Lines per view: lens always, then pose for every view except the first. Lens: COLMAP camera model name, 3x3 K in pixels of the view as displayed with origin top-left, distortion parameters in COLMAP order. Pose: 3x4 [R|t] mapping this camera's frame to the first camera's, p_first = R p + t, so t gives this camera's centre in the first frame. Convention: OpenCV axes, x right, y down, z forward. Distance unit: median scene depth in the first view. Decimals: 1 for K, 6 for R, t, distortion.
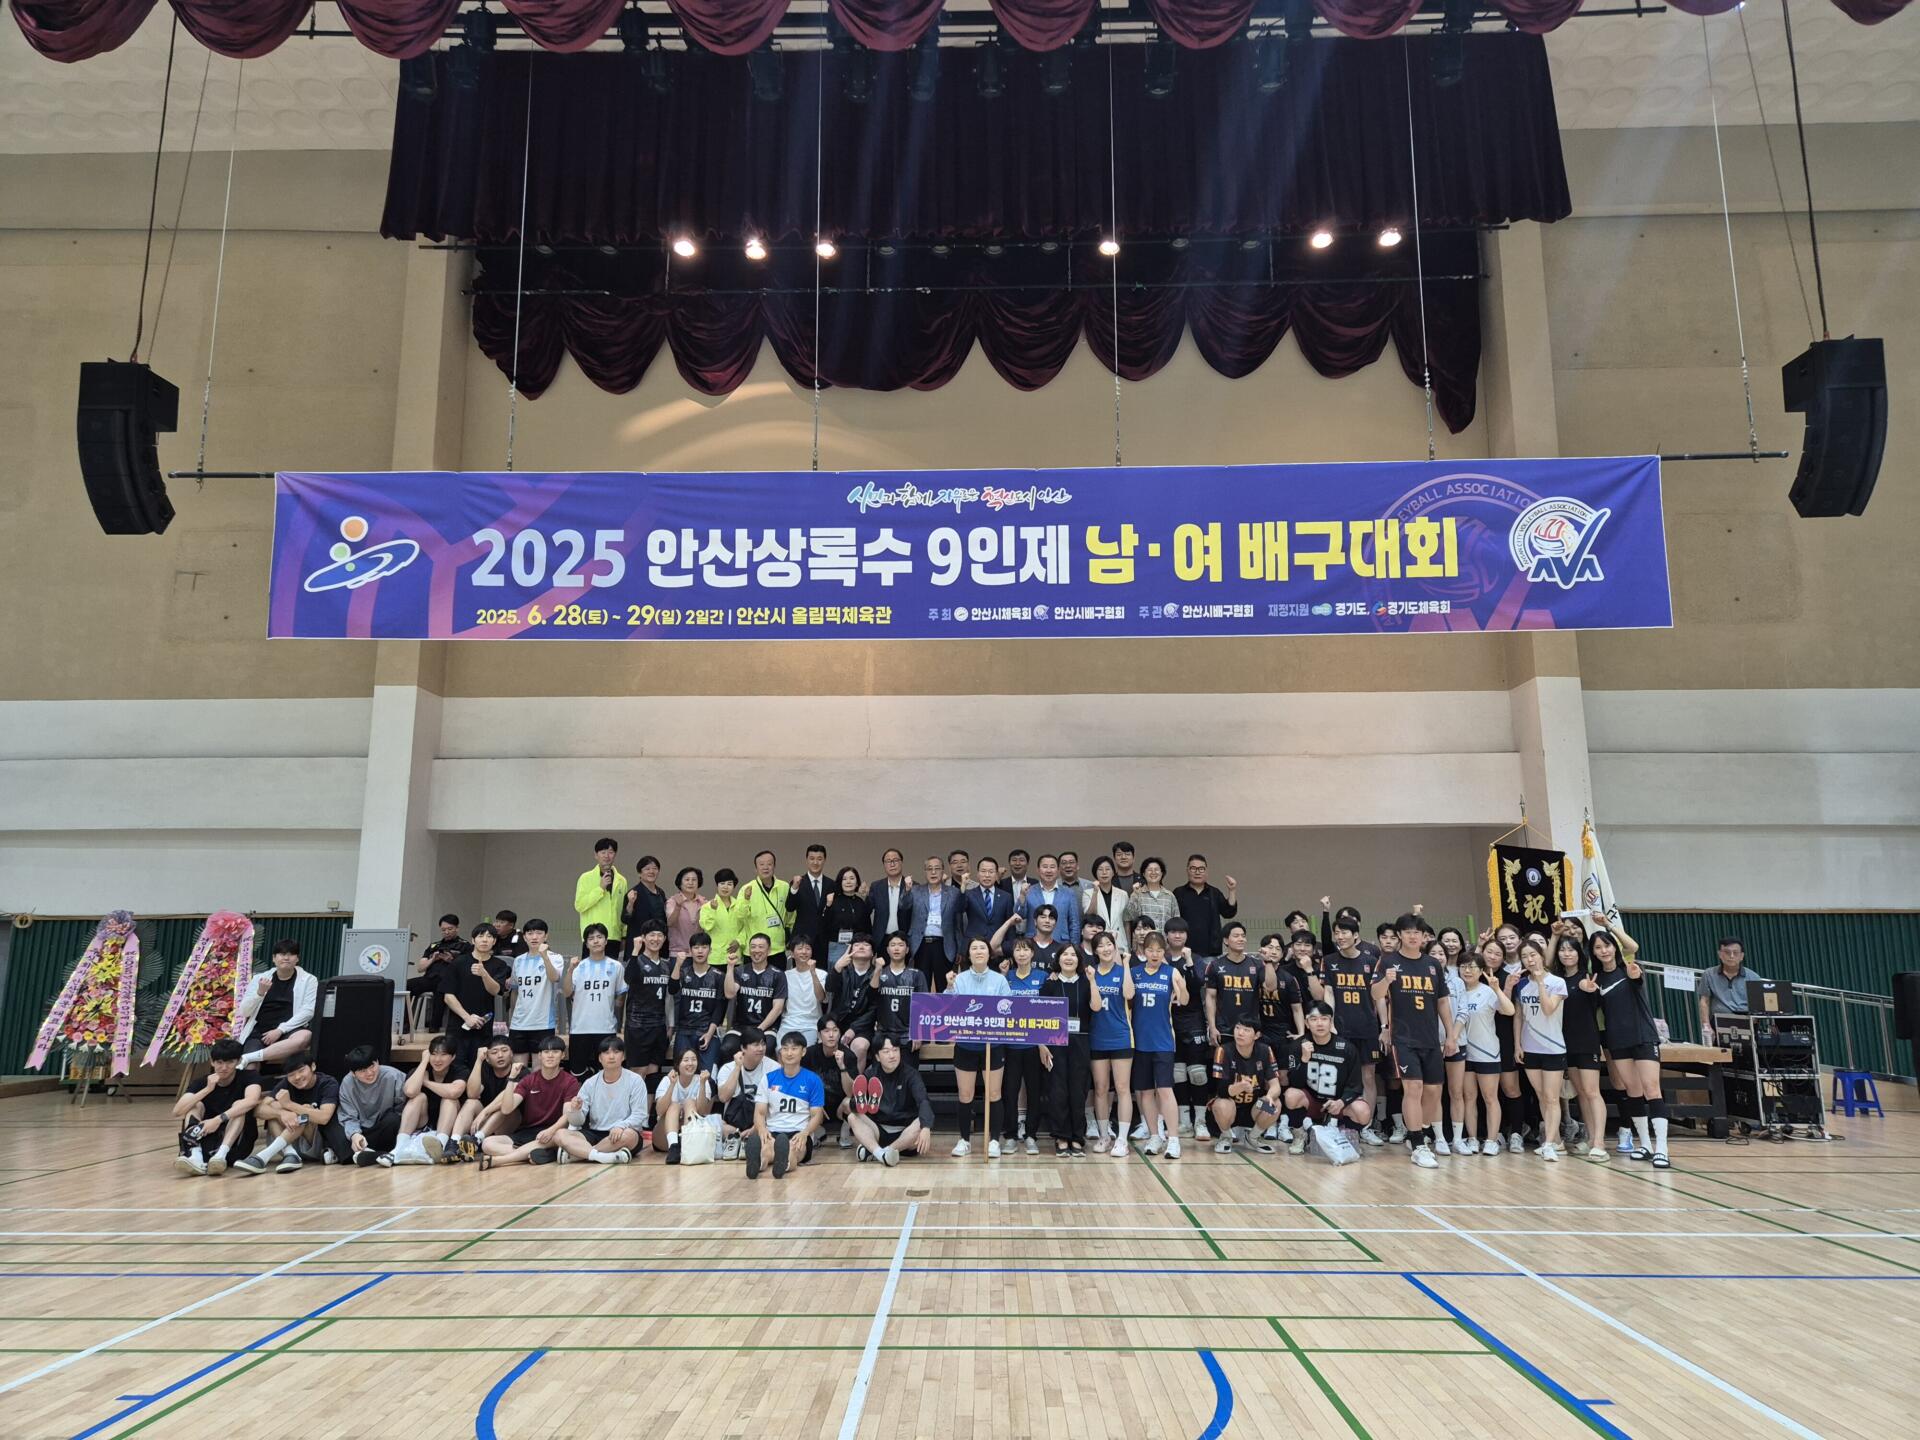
lens RADIAL K [[1308.6, 0, 964.4], [0, 1308.6, 726.5], [0, 0, 1]] dist [0.065546, -0.000348]
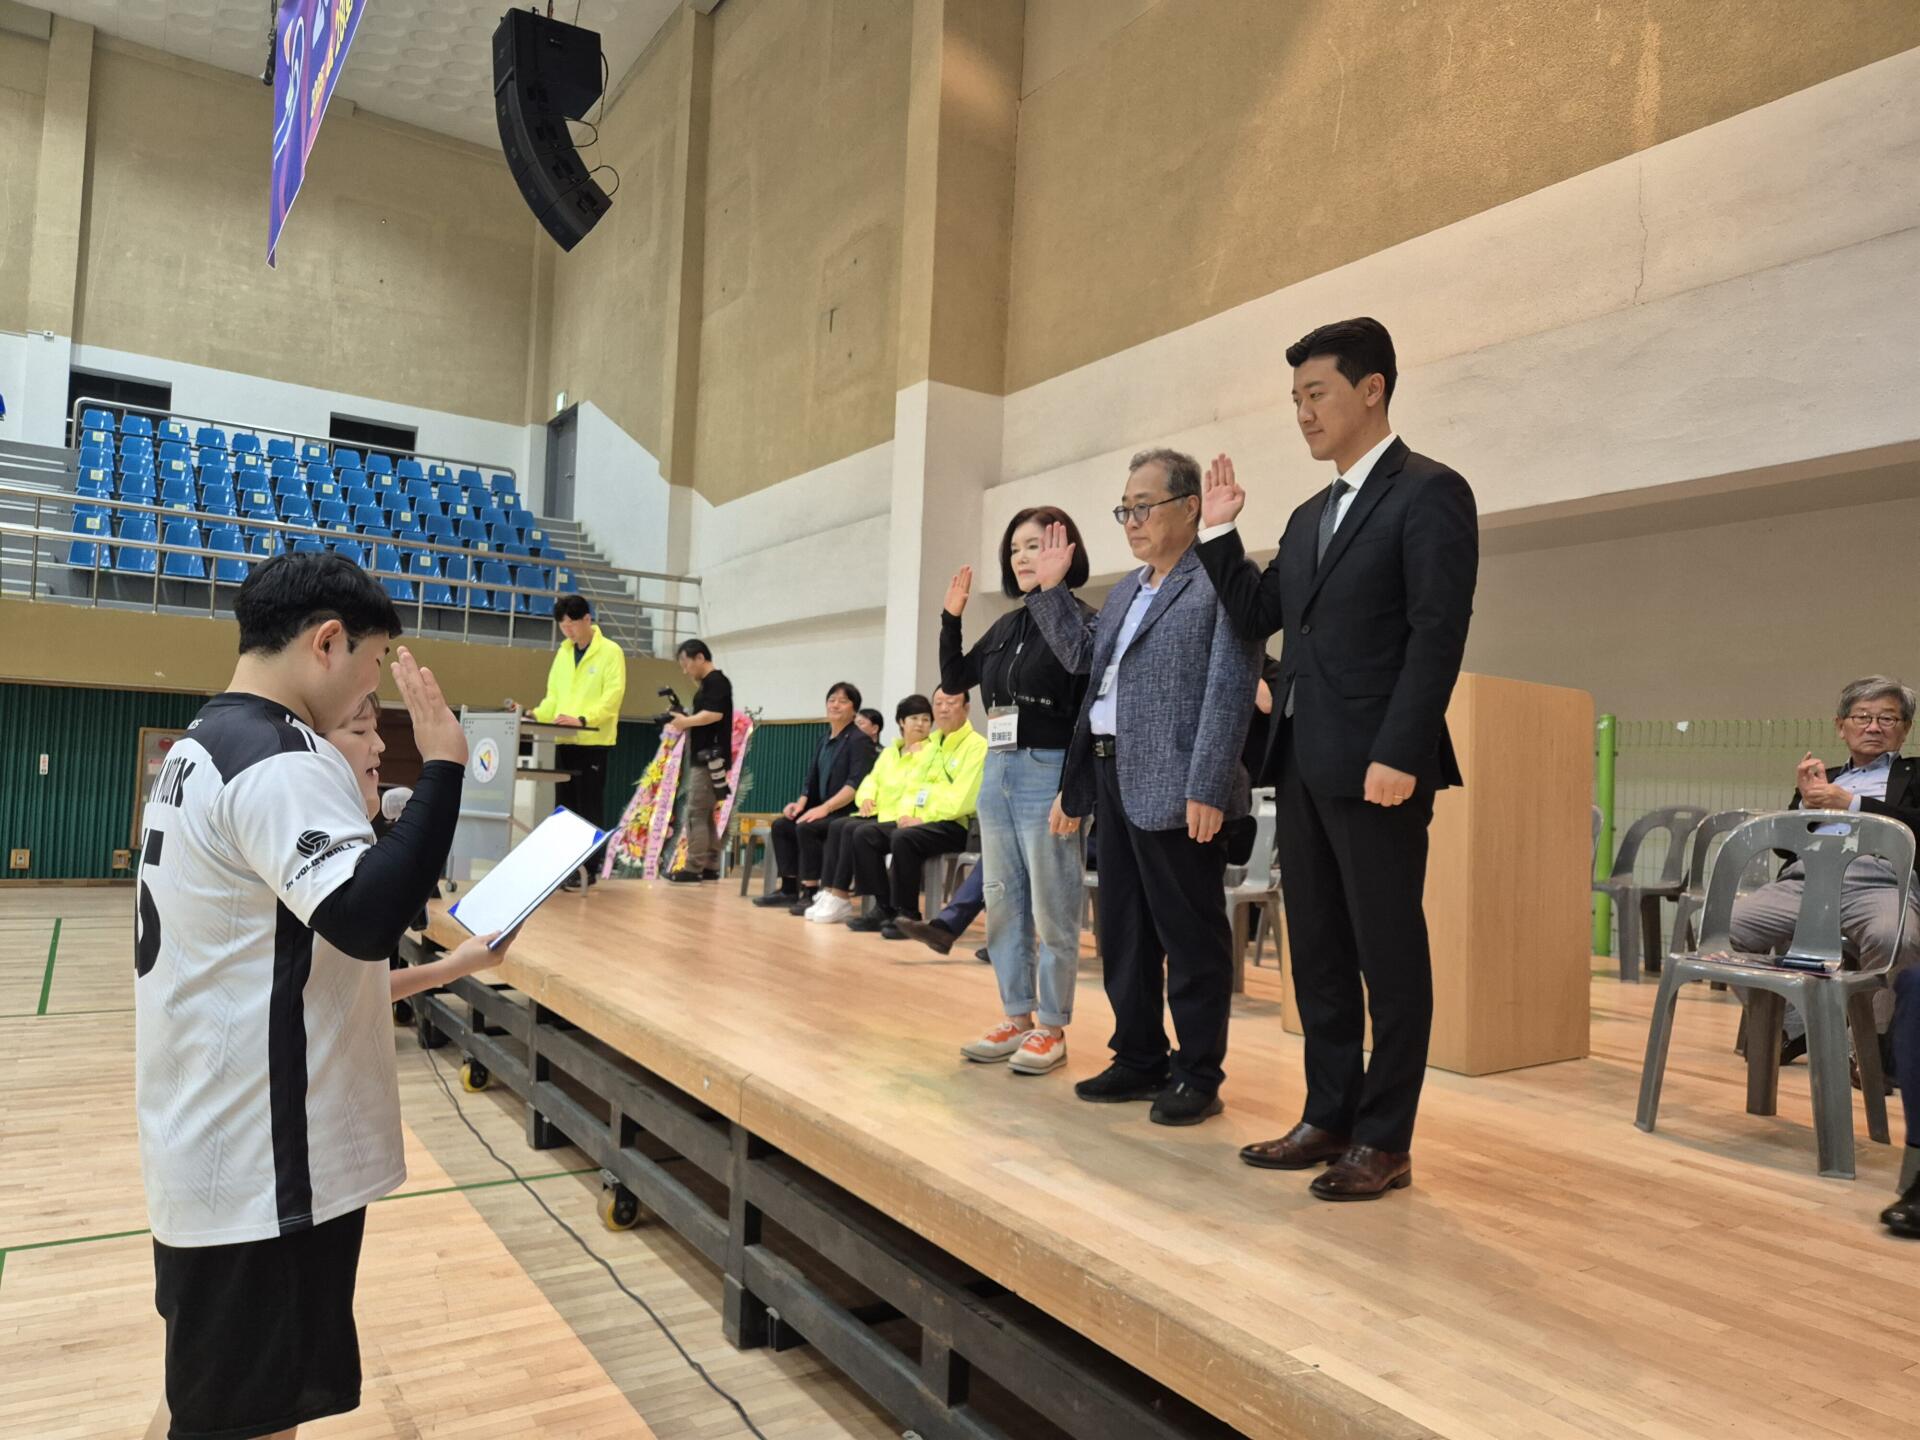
lens RADIAL K [[1308.6, 0, 964.4], [0, 1308.6, 726.5], [0, 0, 1]] dist [0.065546, -0.000348]
pose [[0.571114, -0.009004, -0.820821, 0.145028], [0.099763, 0.993289, 0.058517, 0.107460], [0.814786, -0.115308, 0.568180, 0.613785]]
